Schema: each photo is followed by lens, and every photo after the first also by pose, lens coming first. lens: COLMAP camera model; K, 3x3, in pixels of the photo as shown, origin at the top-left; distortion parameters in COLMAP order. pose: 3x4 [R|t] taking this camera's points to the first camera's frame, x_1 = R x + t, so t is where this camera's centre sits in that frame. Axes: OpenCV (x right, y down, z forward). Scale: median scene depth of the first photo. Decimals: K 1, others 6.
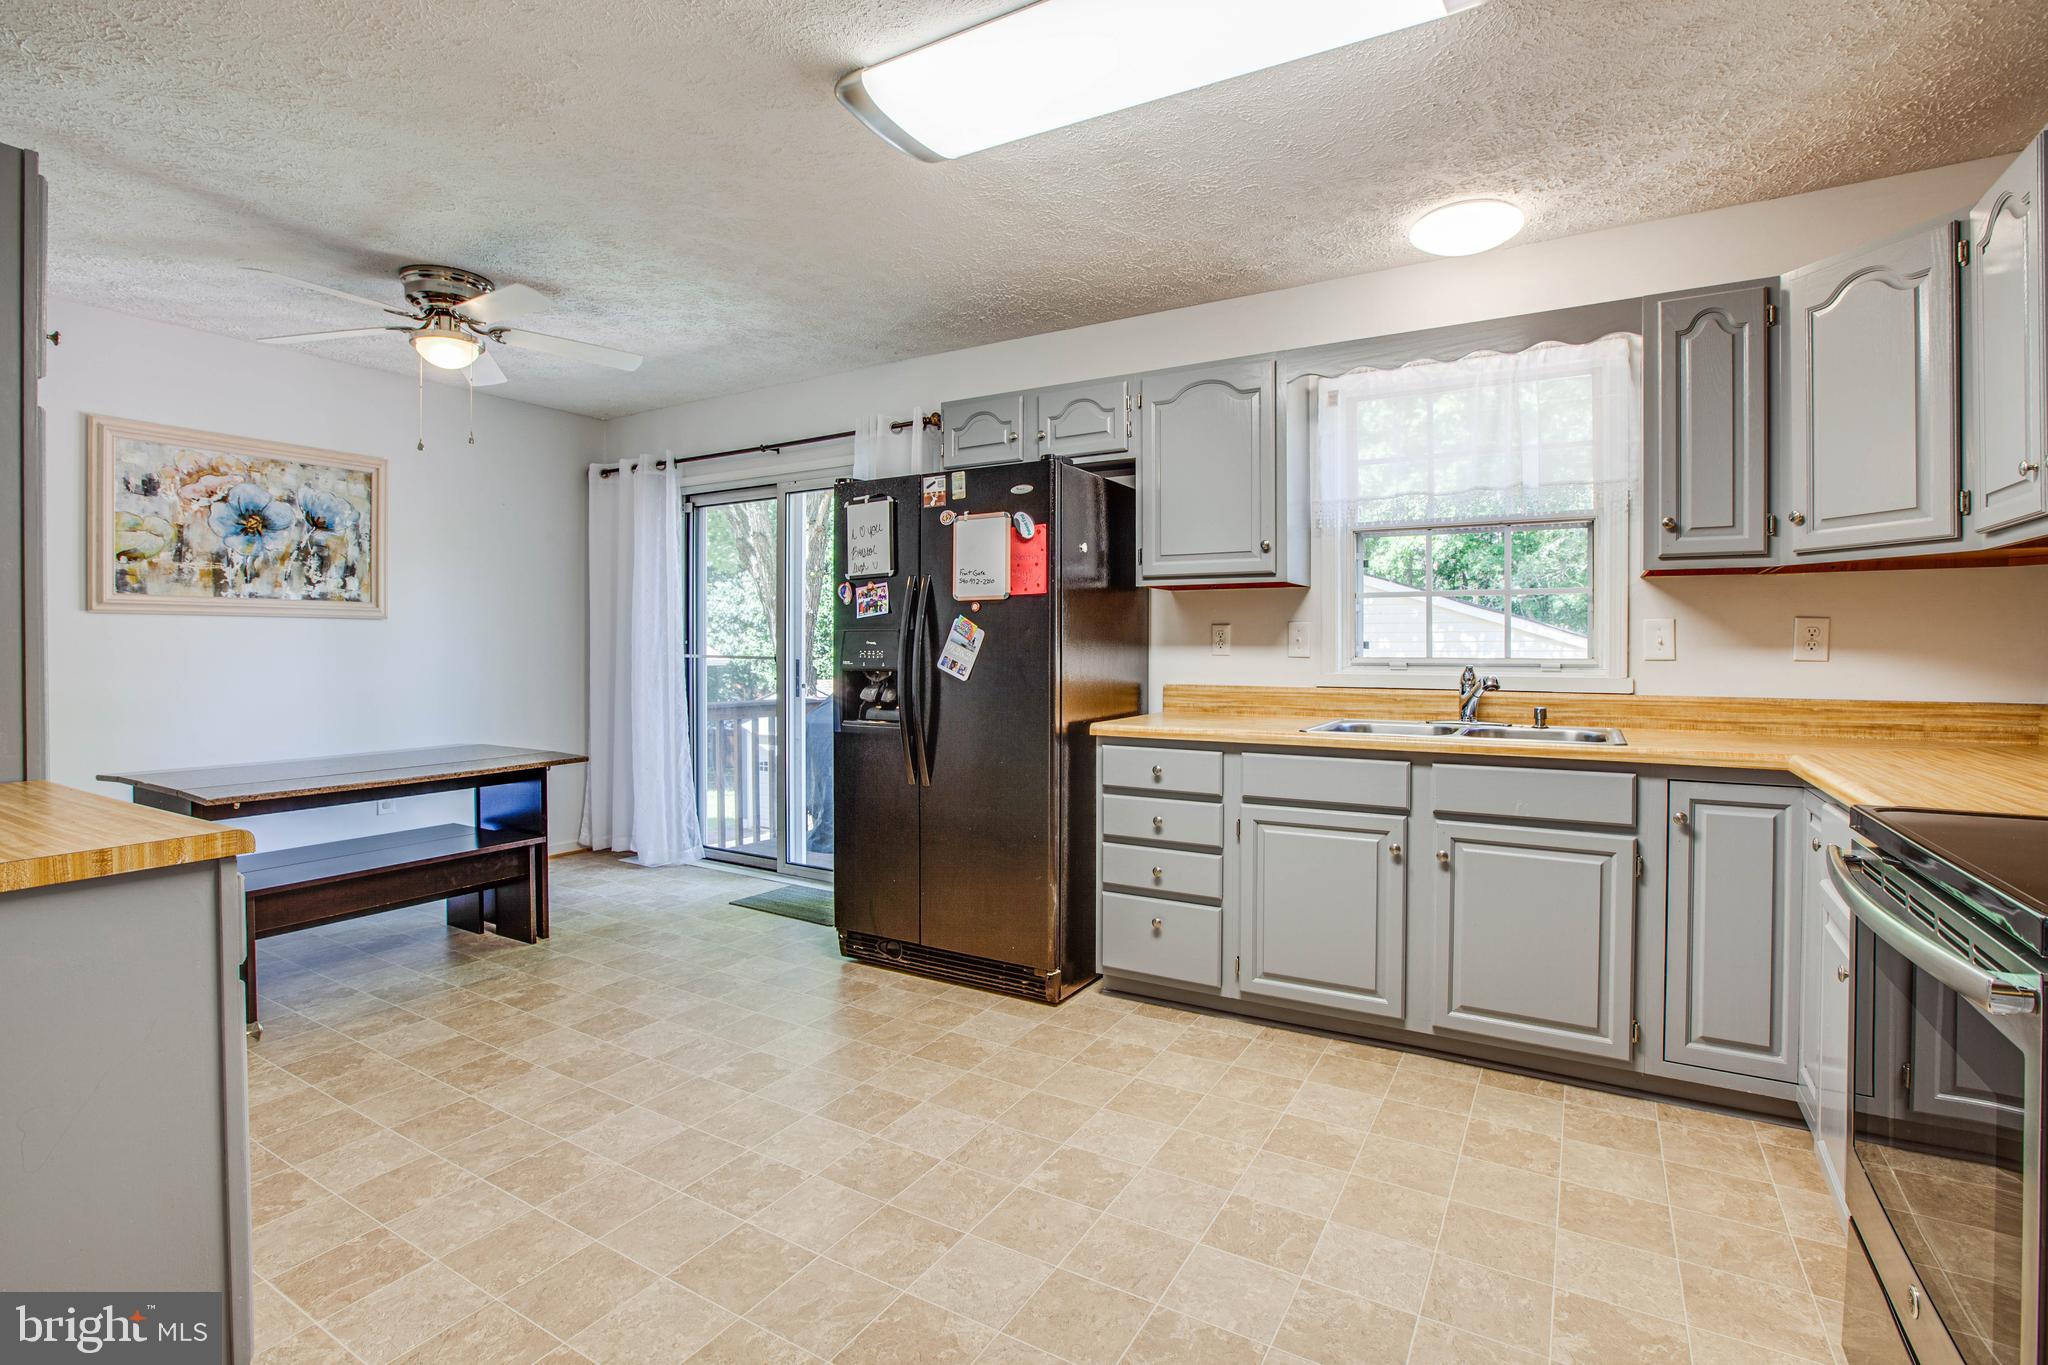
lens RADIAL K [[949.8, 0, 1034.3], [0, 949.8, 655.0], [0, 0, 1]] dist [-0.040413, 0.009109]
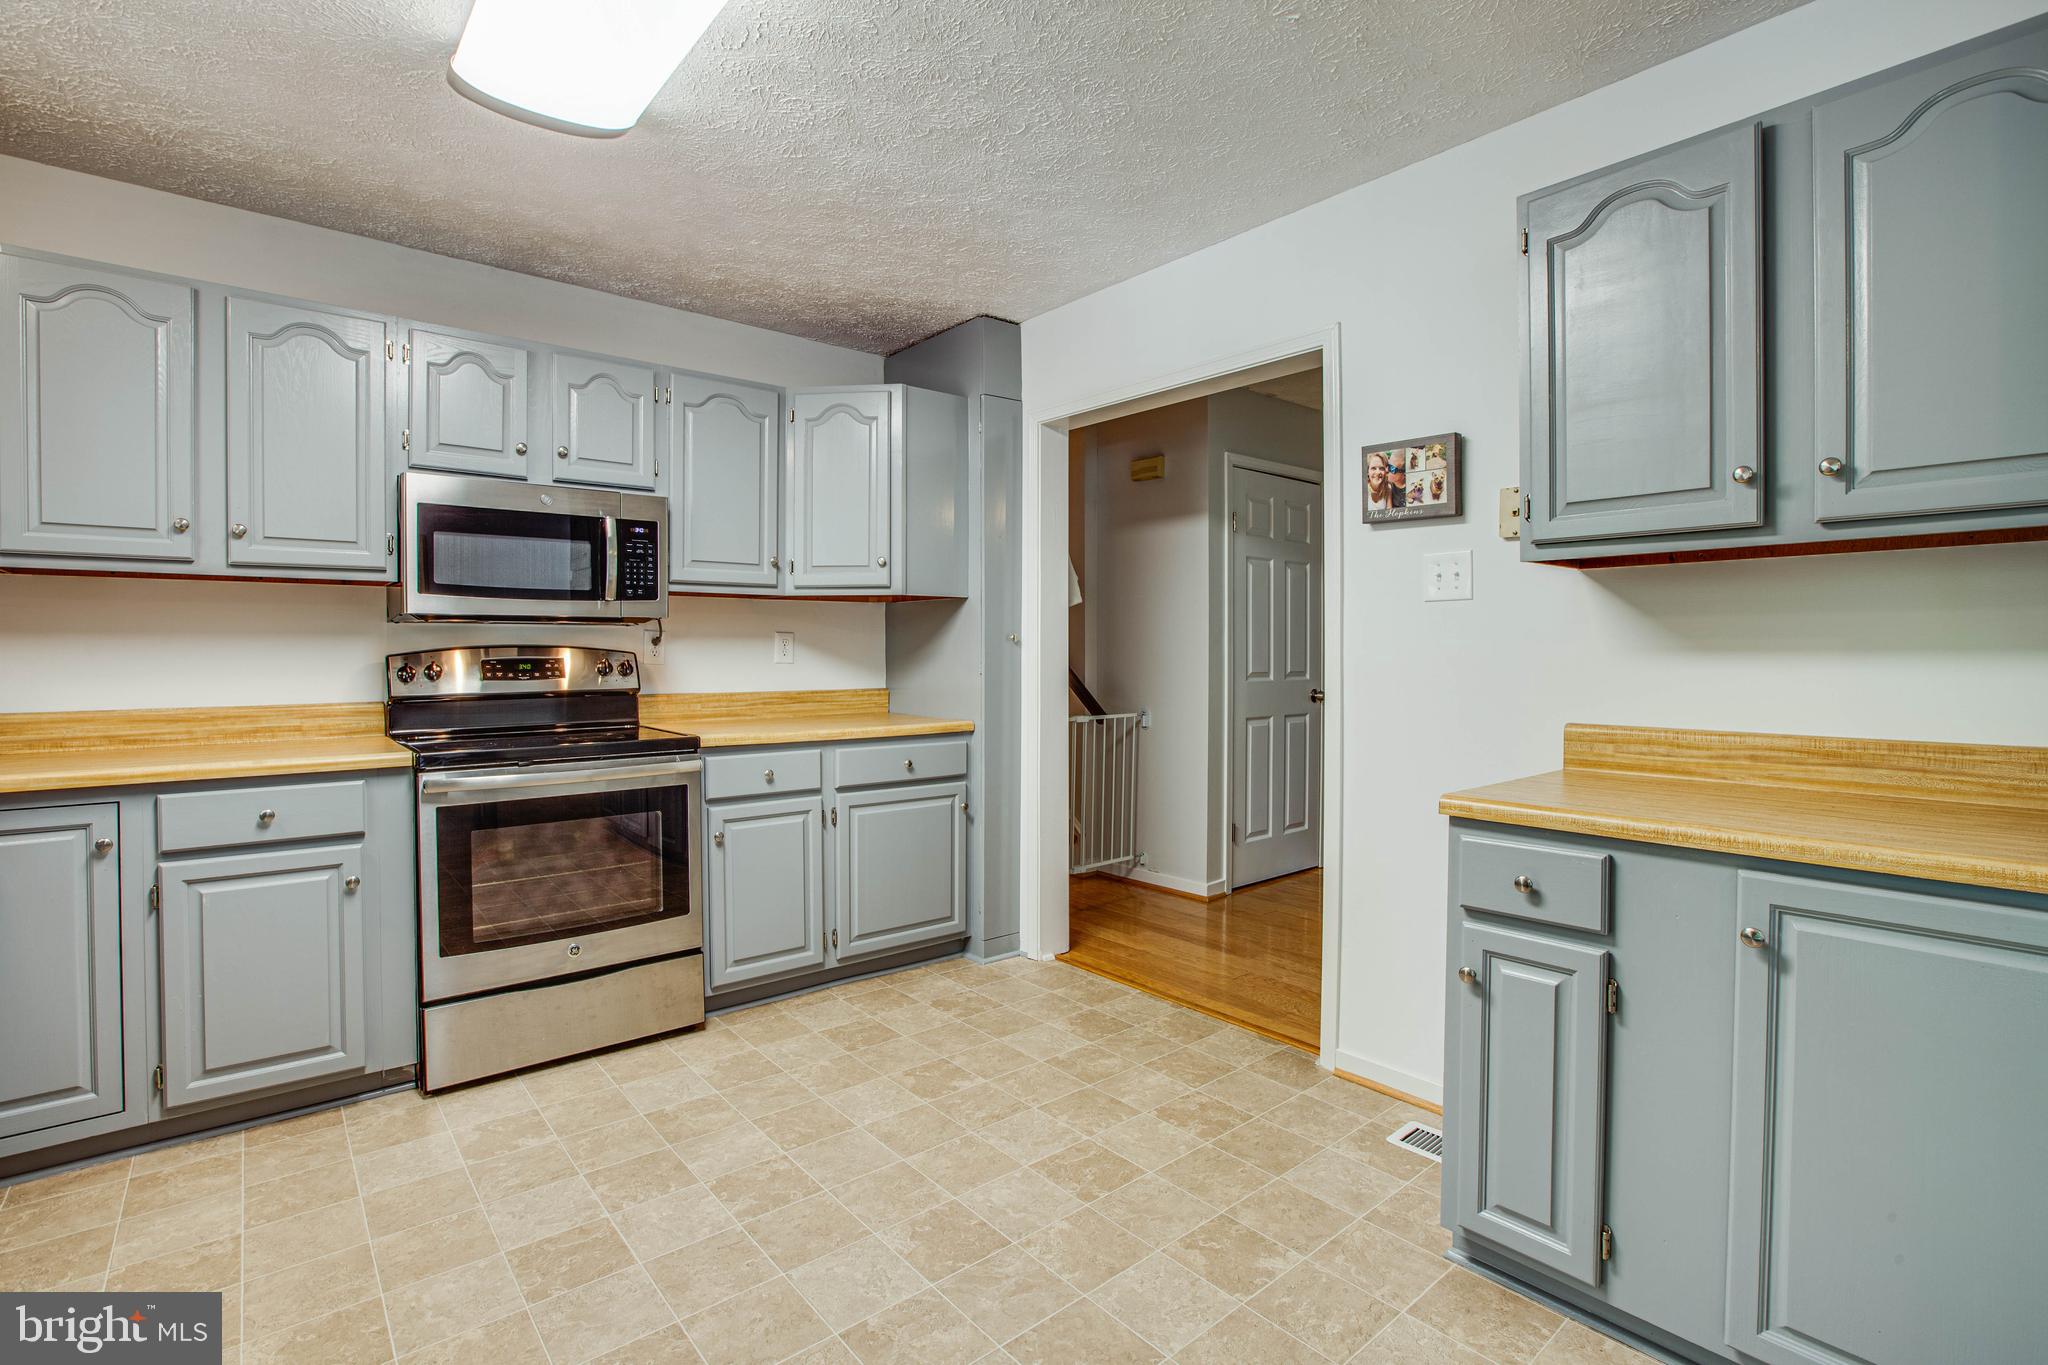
lens RADIAL K [[949.8, 0, 1029.4], [0, 949.8, 654.2], [0, 0, 1]] dist [-0.040413, 0.009109]
pose [[-0.942416, -0.002398, 0.334435, -0.349101], [0.001824, 0.999923, 0.012311, -0.016298], [-0.334438, 0.012212, -0.942339, 1.152026]]
